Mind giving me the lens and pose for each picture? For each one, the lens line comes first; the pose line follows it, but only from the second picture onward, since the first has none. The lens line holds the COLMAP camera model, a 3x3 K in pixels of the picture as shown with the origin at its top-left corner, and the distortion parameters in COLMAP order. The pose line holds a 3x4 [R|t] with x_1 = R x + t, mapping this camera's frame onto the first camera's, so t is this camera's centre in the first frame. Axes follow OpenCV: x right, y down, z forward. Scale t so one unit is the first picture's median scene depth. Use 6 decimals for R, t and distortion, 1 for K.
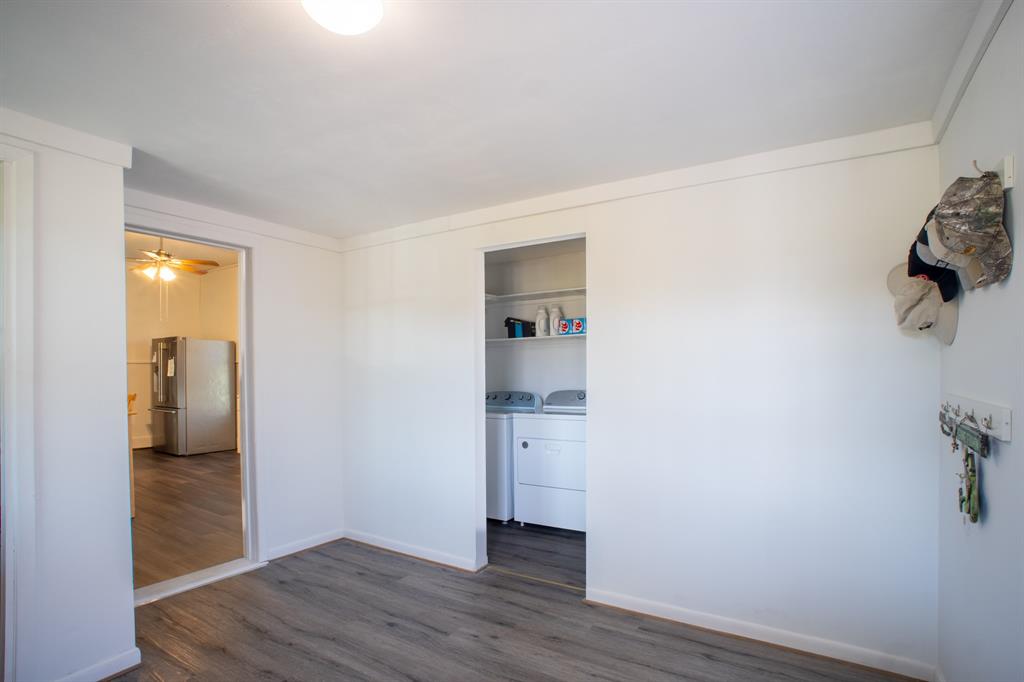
lens RADIAL K [[497.7, 0, 516.1], [0, 497.7, 361.1], [0, 0, 1]] dist [-0.079750, 0.035052]
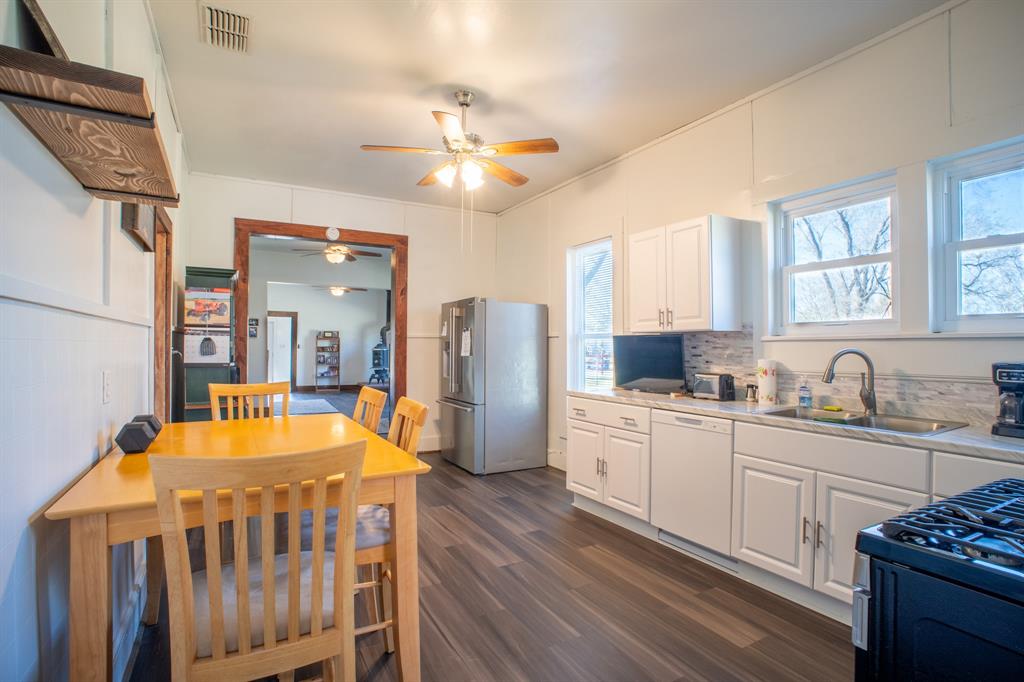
lens RADIAL K [[497.7, 0, 516.1], [0, 497.7, 361.1], [0, 0, 1]] dist [-0.079750, 0.035052]
pose [[0.886393, 0.030574, -0.461922, -0.322645], [-0.016781, 0.999283, 0.033939, 0.013031], [0.462629, -0.022331, 0.886271, 0.403096]]
